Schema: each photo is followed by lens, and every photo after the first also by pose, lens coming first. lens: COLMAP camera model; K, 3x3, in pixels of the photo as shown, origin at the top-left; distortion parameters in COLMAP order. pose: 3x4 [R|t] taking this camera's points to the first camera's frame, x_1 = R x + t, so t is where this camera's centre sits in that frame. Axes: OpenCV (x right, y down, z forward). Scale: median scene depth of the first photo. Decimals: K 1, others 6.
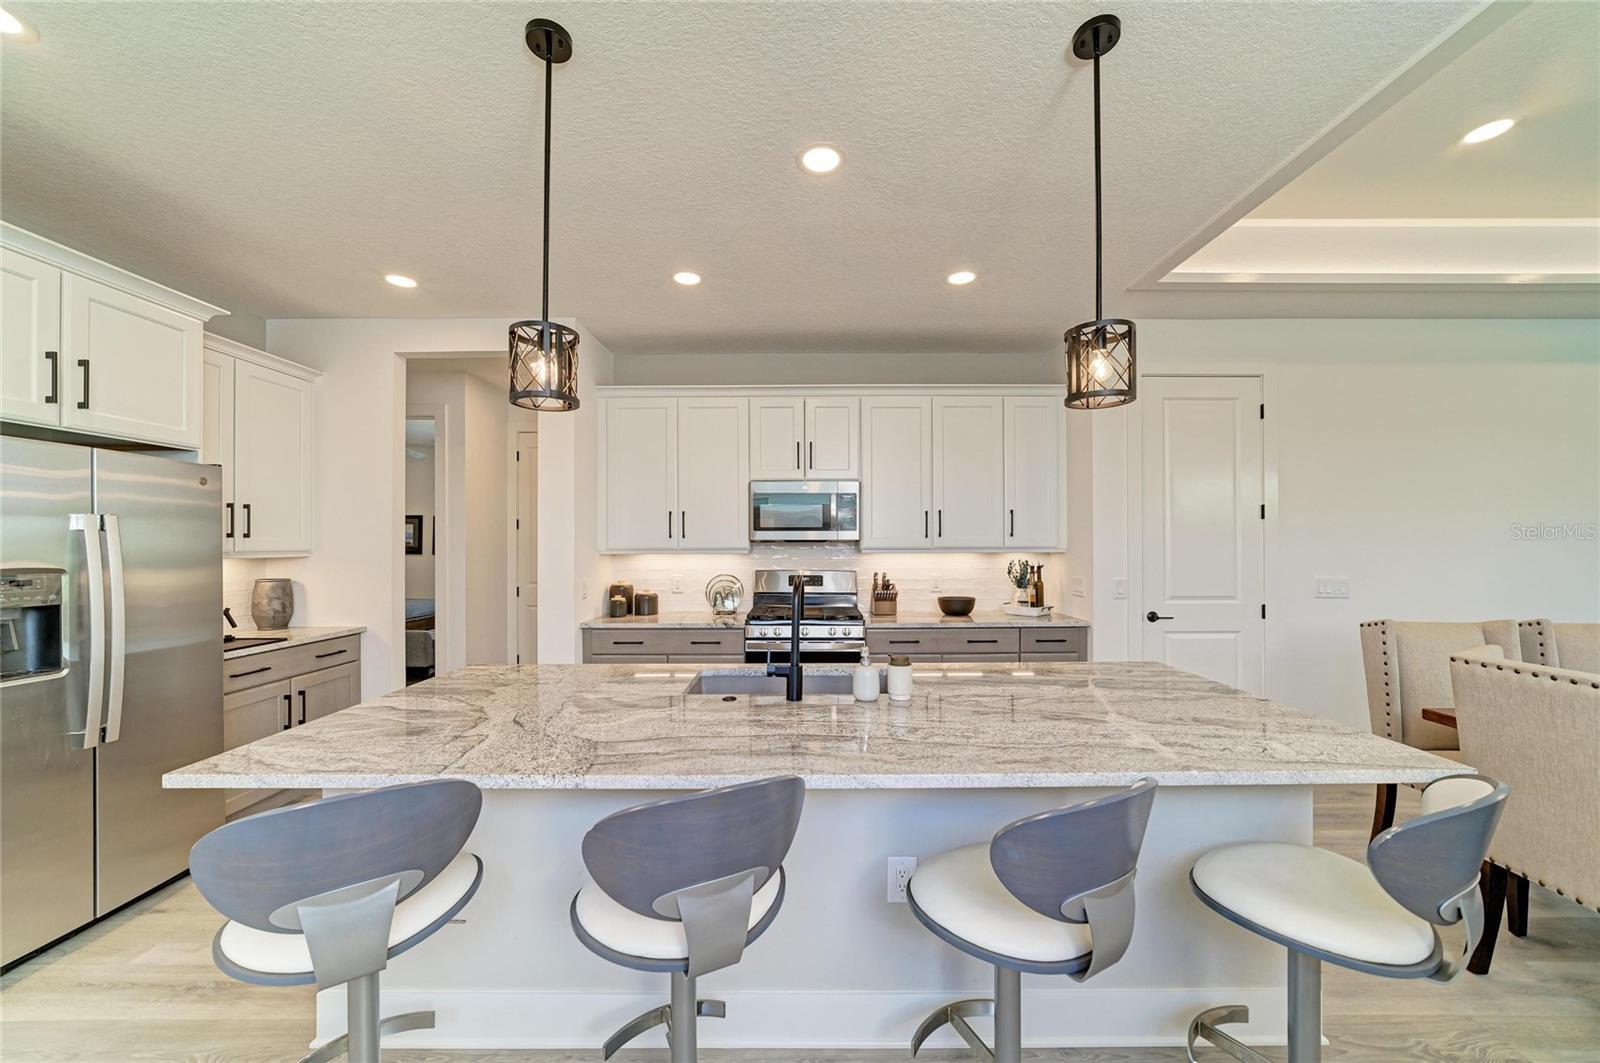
lens RADIAL K [[607.8, 0, 782.2], [0, 607.8, 537.0], [0, 0, 1]] dist [0.044109, -0.000014]
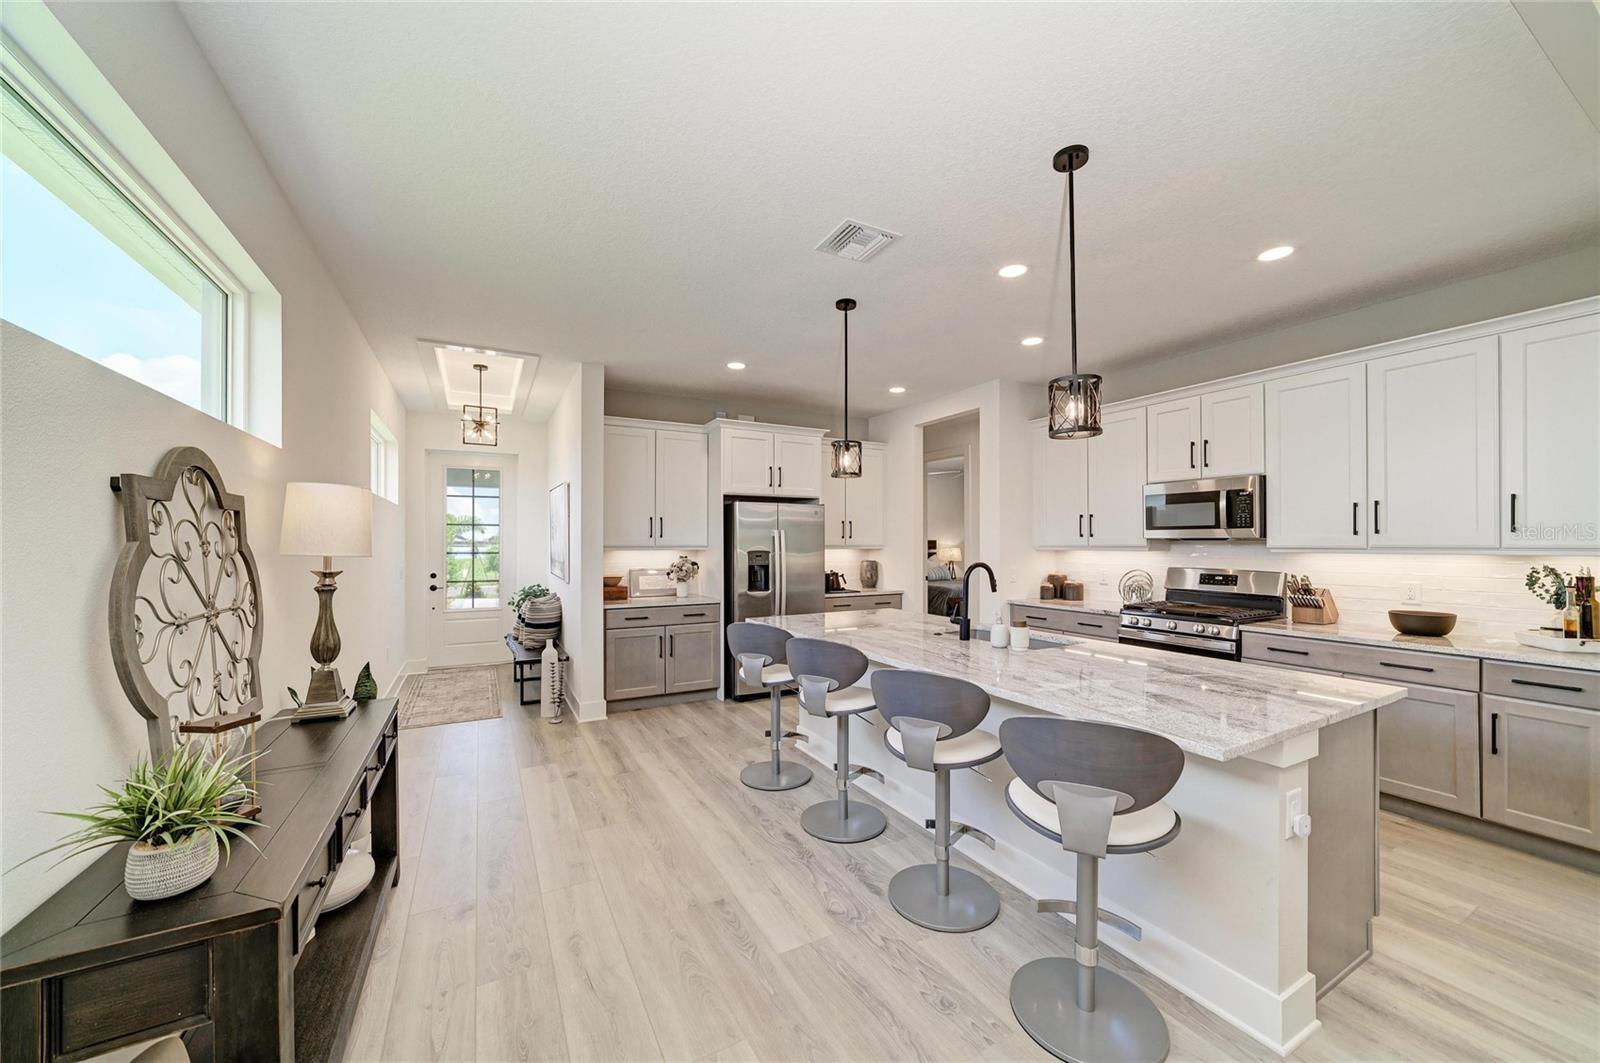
lens RADIAL K [[591.4, 0, 803.9], [0, 591.4, 542.7], [0, 0, 1]] dist [-0.015105, 0.000049]
pose [[0.507492, 0.004487, -0.861645, 0.534364], [0.006423, 0.999939, 0.008990, -0.000998], [0.861633, -0.010097, 0.507432, -0.054751]]
